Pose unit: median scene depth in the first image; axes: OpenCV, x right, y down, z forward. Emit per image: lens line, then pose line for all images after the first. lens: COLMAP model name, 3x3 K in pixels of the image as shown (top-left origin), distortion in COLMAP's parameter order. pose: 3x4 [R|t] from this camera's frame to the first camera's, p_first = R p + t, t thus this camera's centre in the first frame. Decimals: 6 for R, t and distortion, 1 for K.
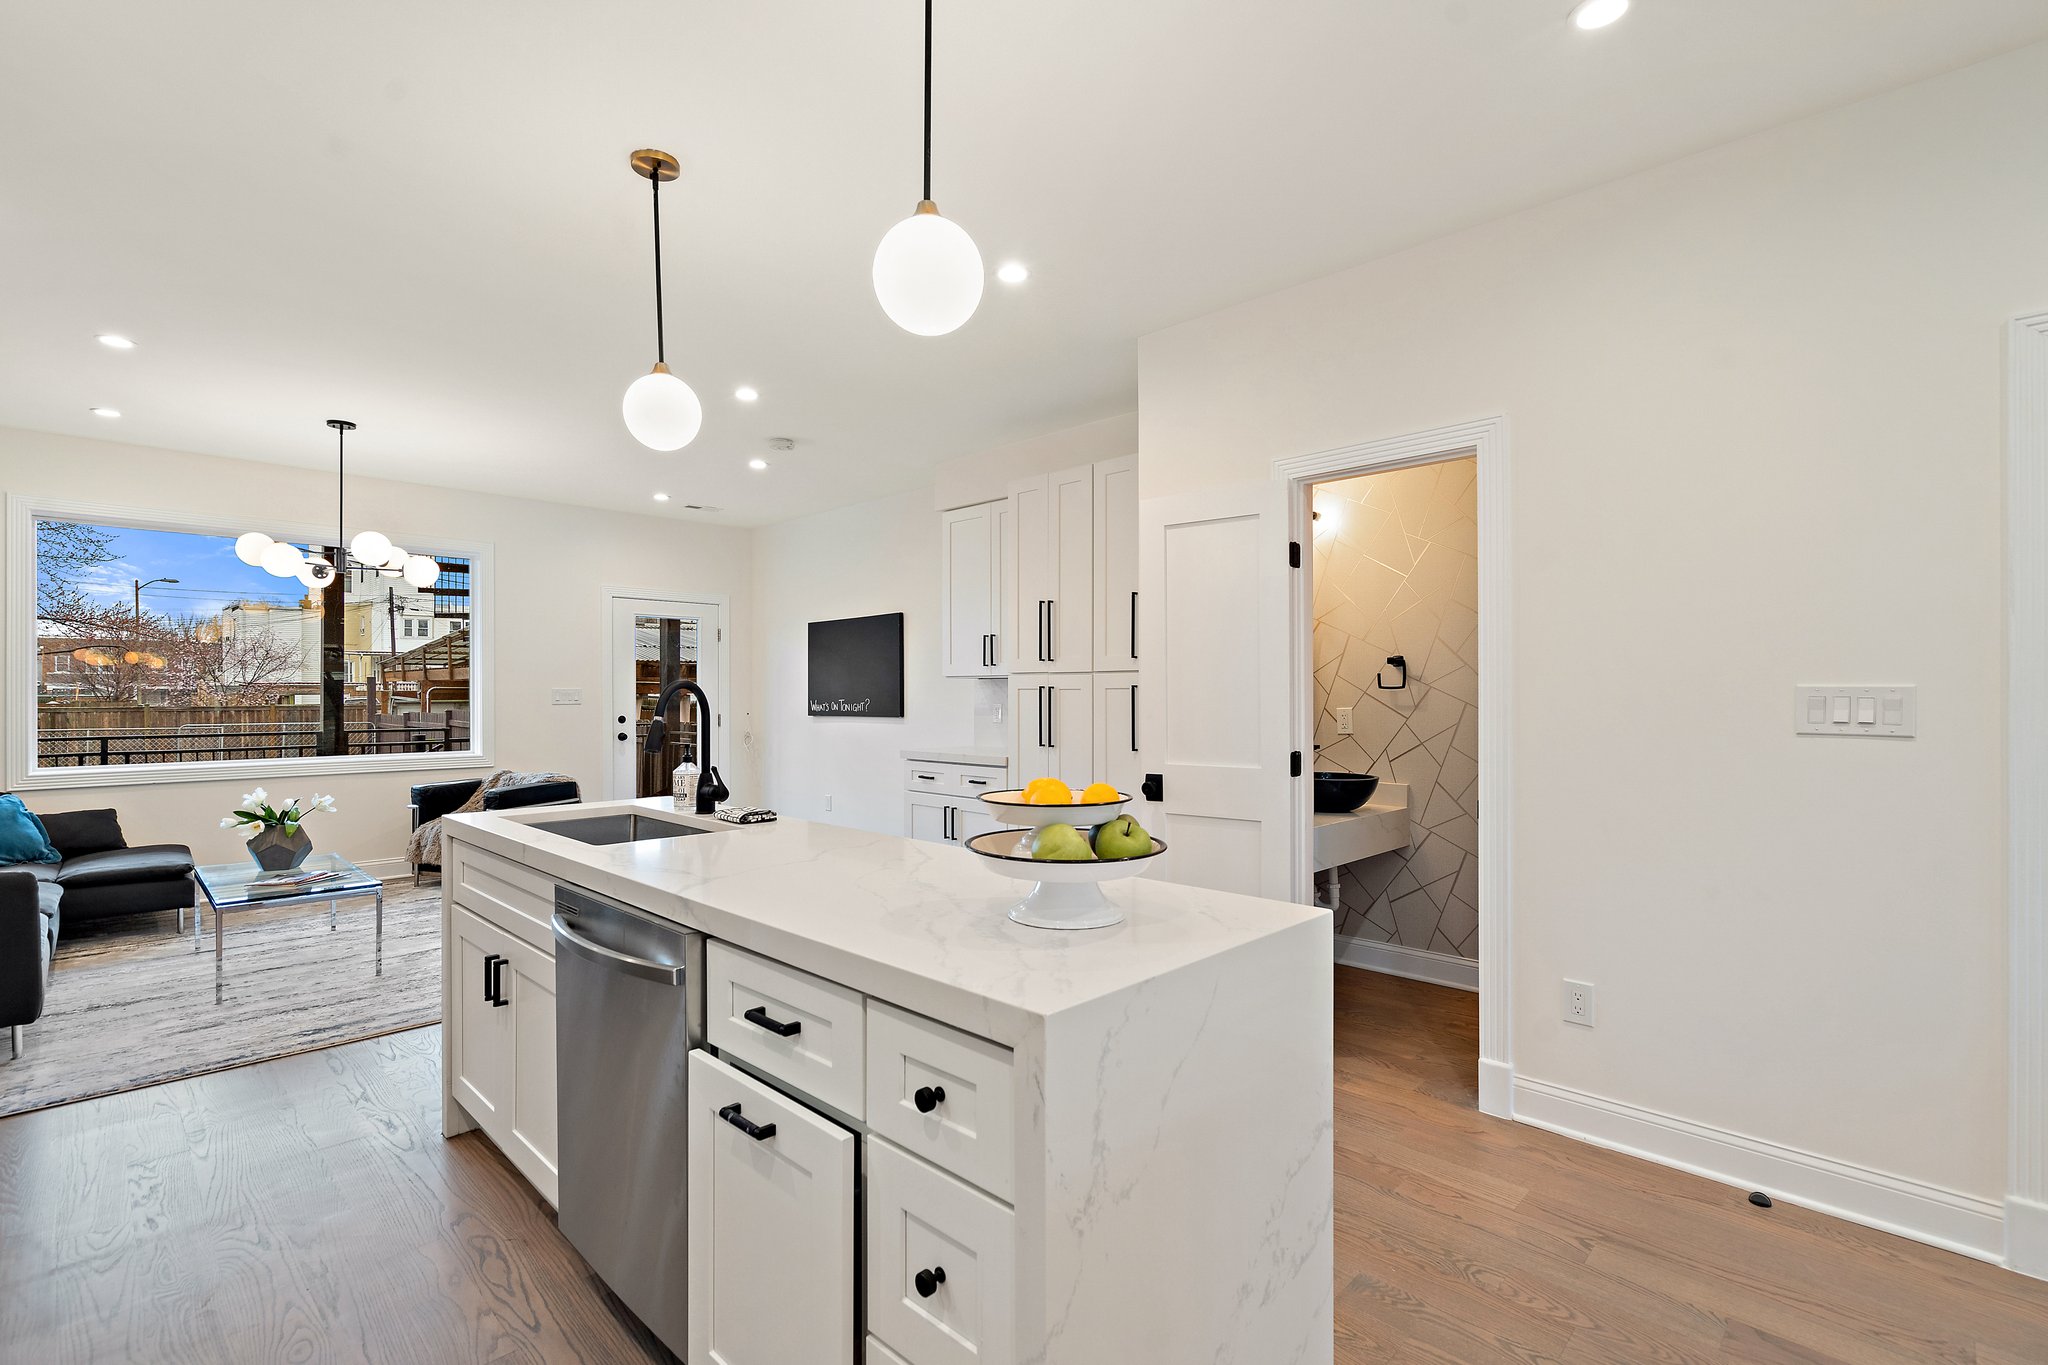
lens RADIAL K [[936.2, 0, 1022.6], [0, 936.2, 687.3], [0, 0, 1]] dist [-0.005937, 0.002375]
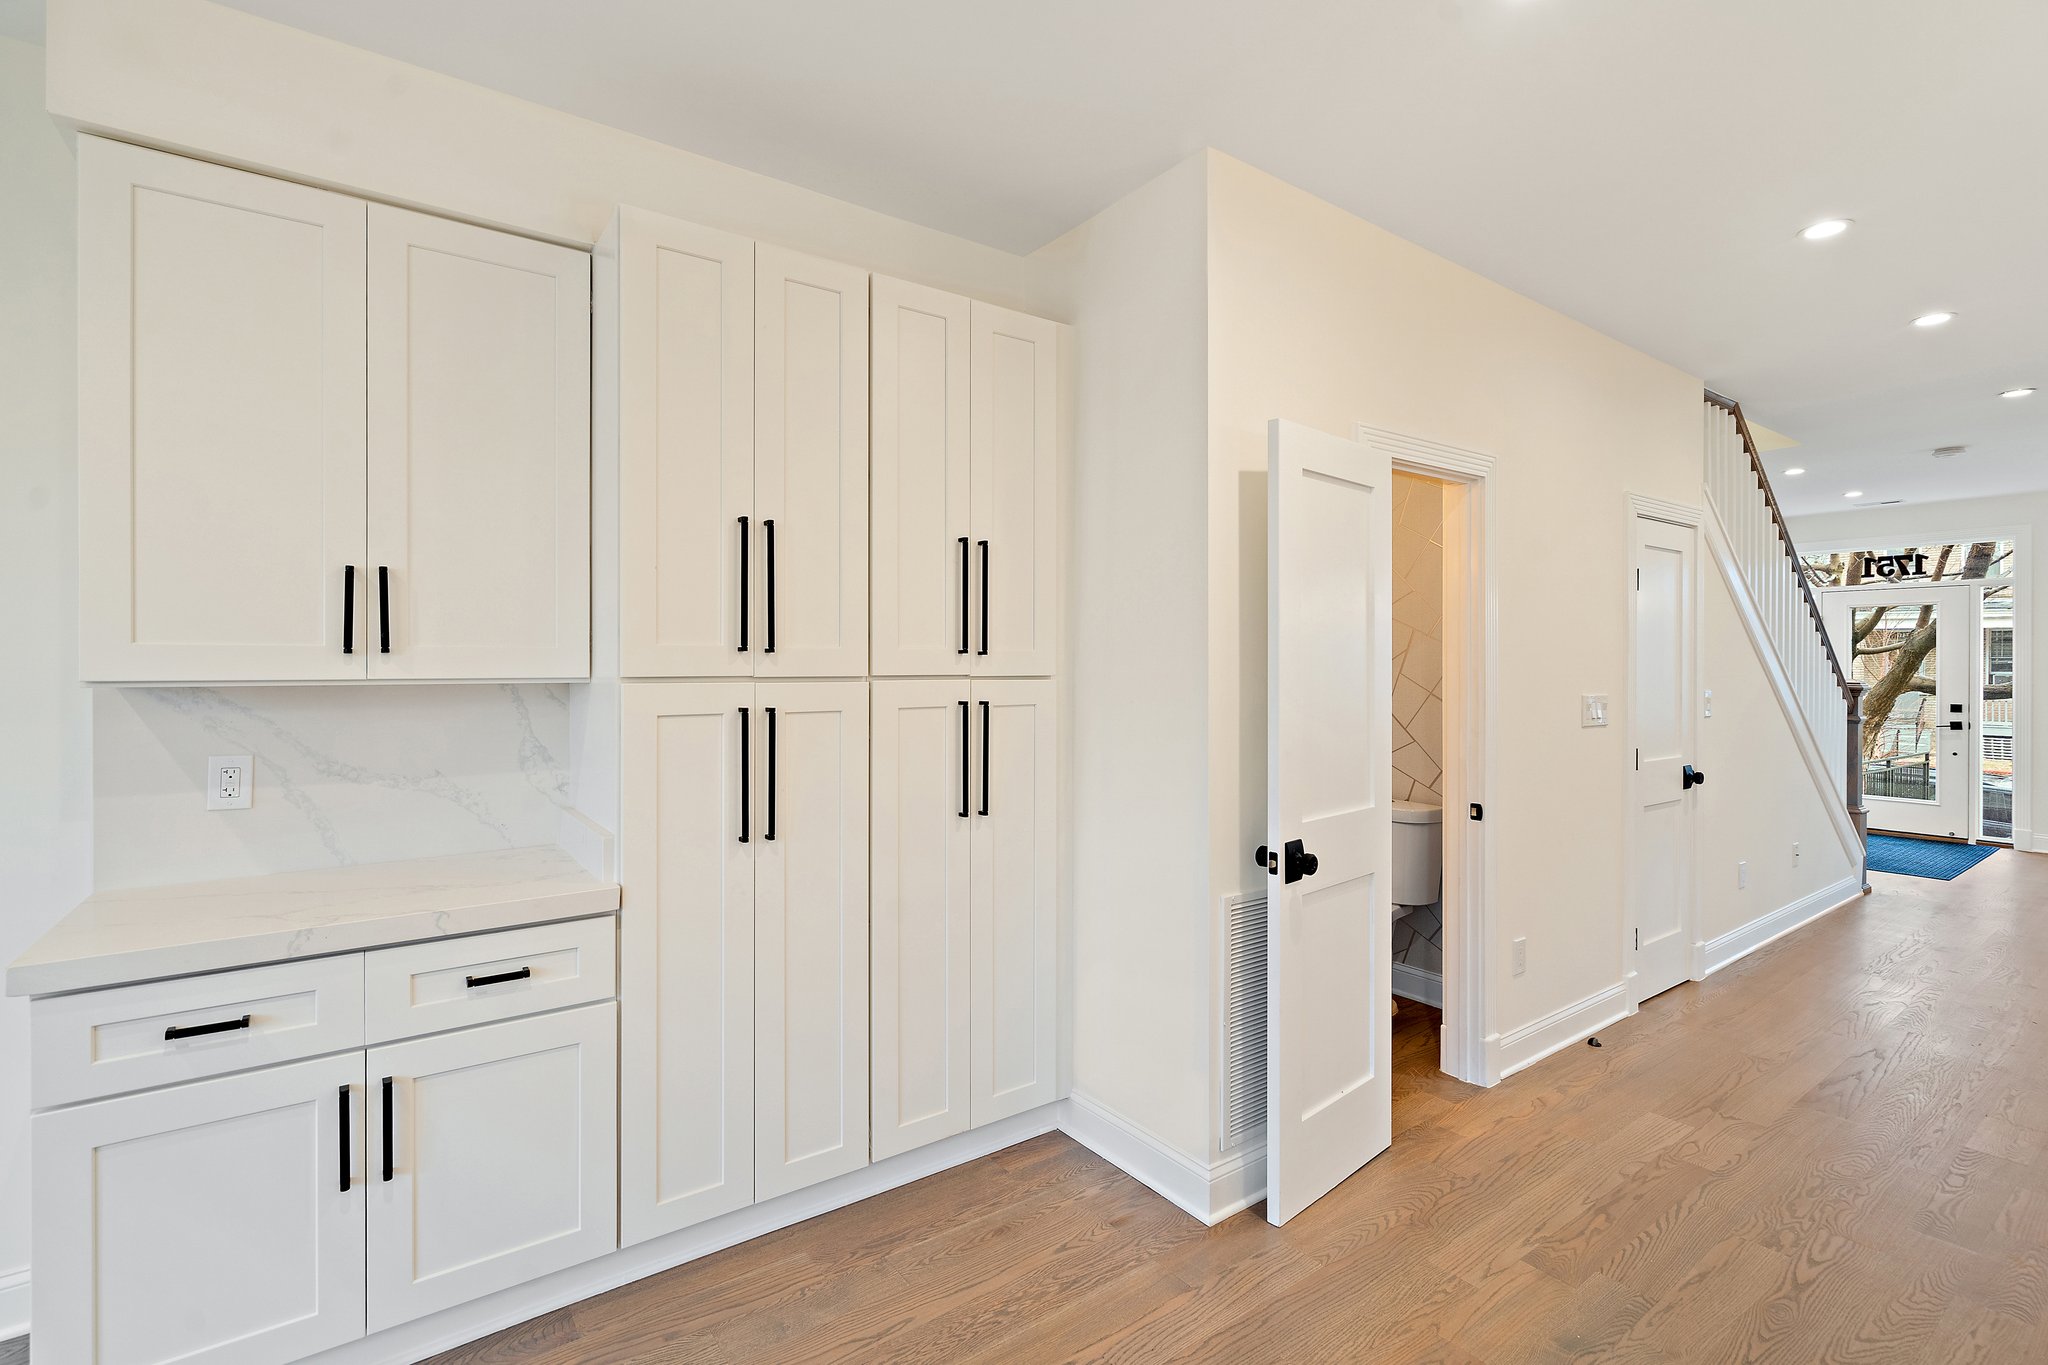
lens RADIAL K [[936.2, 0, 1017.8], [0, 936.2, 670.3], [0, 0, 1]] dist [-0.005937, 0.002375]
pose [[0.177218, -0.005378, 0.984157, -0.282803], [-0.001045, 0.999983, 0.005652, -0.015149], [-0.984171, -0.002030, 0.177210, 0.566857]]
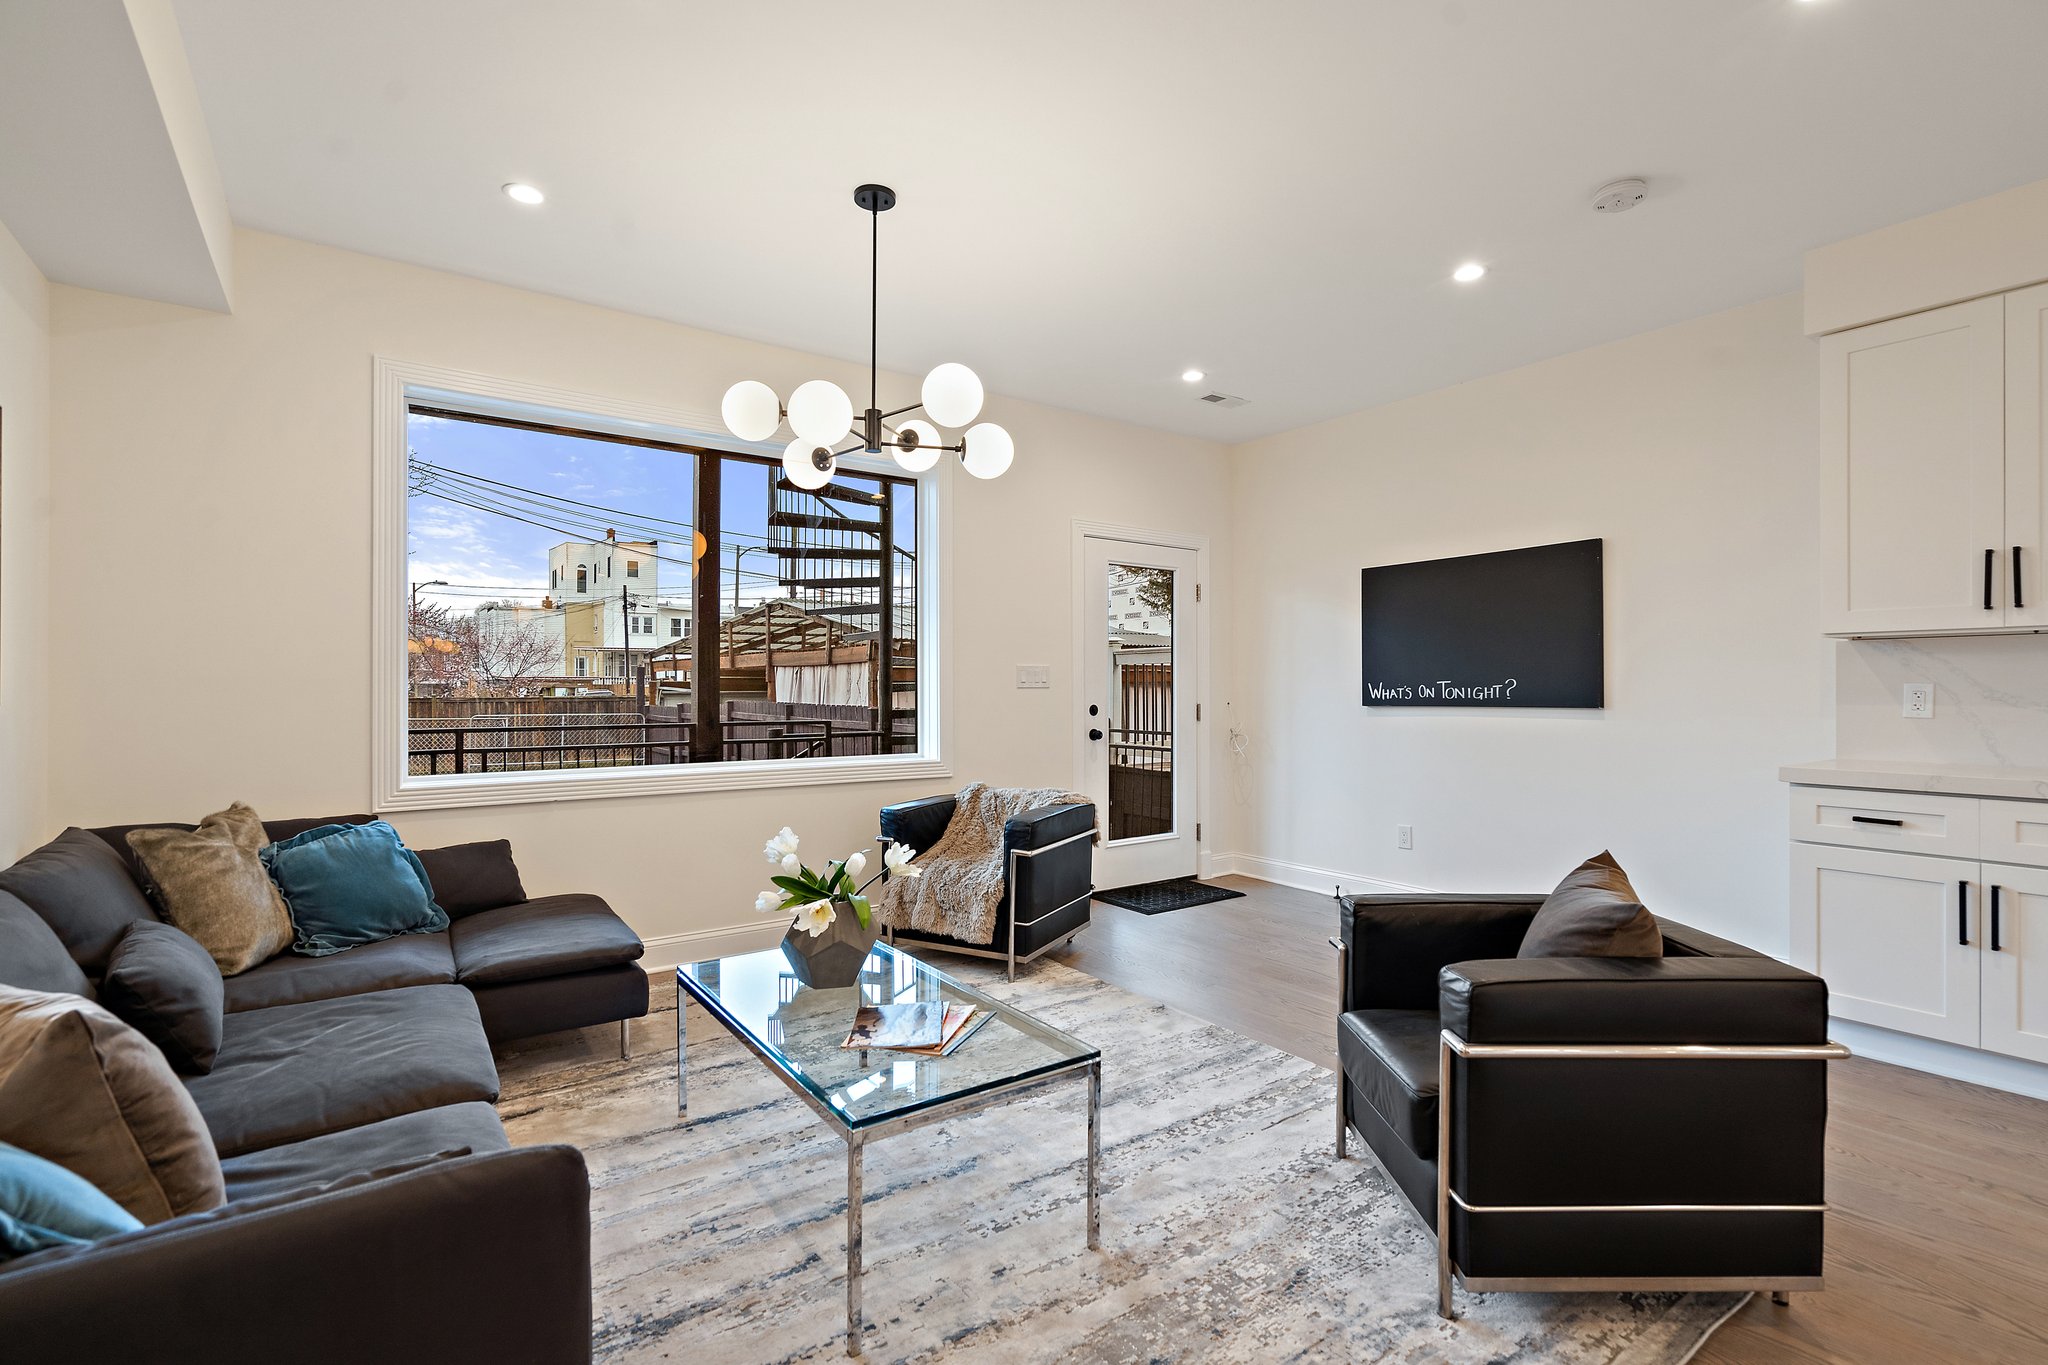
lens RADIAL K [[936.2, 0, 1019.0], [0, 936.2, 678.3], [0, 0, 1]] dist [-0.005937, 0.002375]
pose [[0.984439, -0.000845, -0.175725, -0.394899], [-0.000096, 0.999986, -0.005346, 0.015609], [0.175727, 0.005279, 0.984425, 0.325367]]
